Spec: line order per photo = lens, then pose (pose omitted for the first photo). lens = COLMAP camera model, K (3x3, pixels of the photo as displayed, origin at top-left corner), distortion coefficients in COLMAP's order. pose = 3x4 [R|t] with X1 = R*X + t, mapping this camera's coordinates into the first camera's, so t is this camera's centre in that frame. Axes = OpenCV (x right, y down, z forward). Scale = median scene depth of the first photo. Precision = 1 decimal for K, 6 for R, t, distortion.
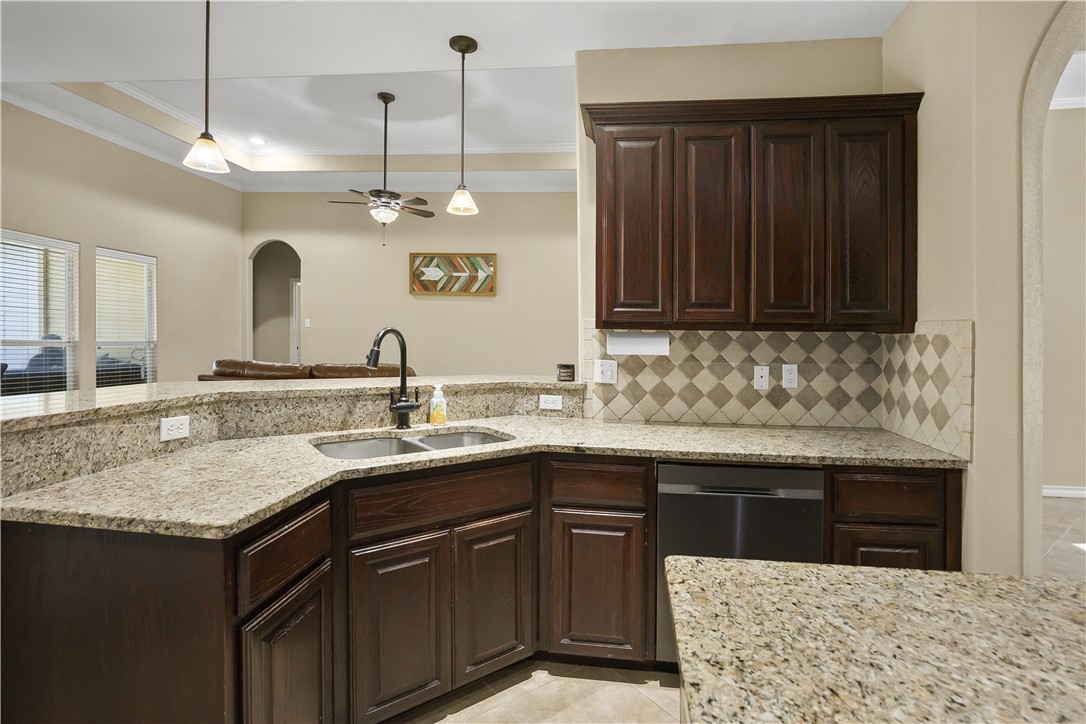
lens RADIAL K [[536.0, 0, 555.6], [0, 536.0, 340.0], [0, 0, 1]] dist [-0.030415, 0.010815]
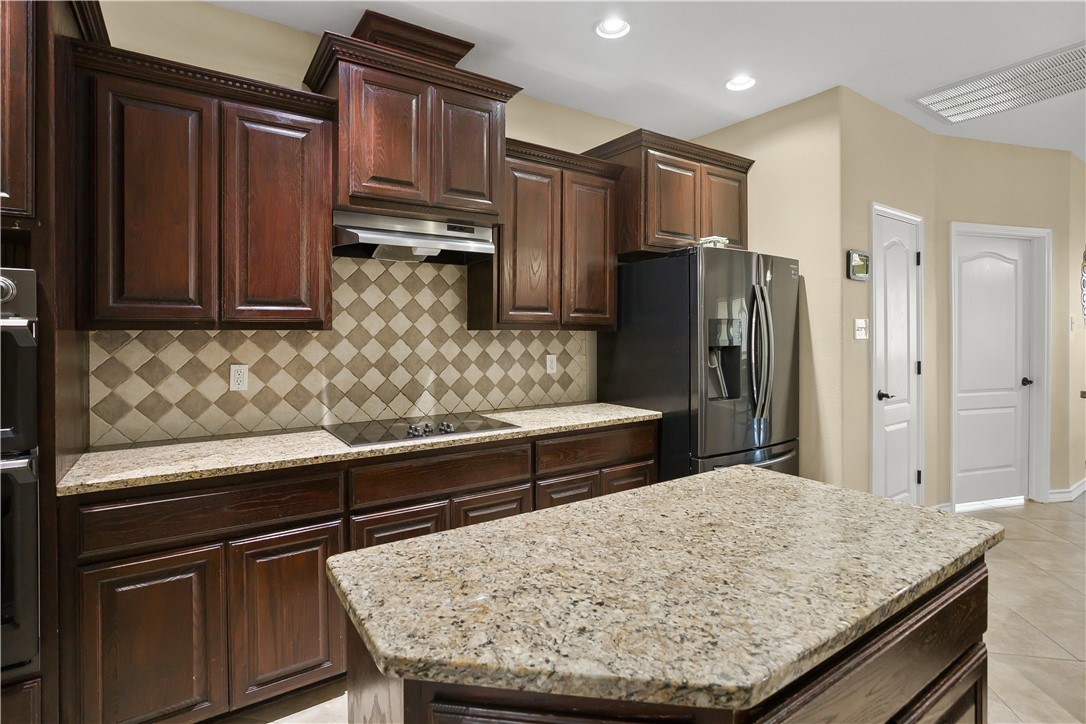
lens RADIAL K [[536.0, 0, 541.7], [0, 536.0, 332.1], [0, 0, 1]] dist [-0.030415, 0.010815]
pose [[-0.747772, -0.011721, -0.663853, 0.861225], [-0.010386, 0.999928, -0.005956, 0.005584], [0.663875, 0.002441, -0.747840, 0.603693]]
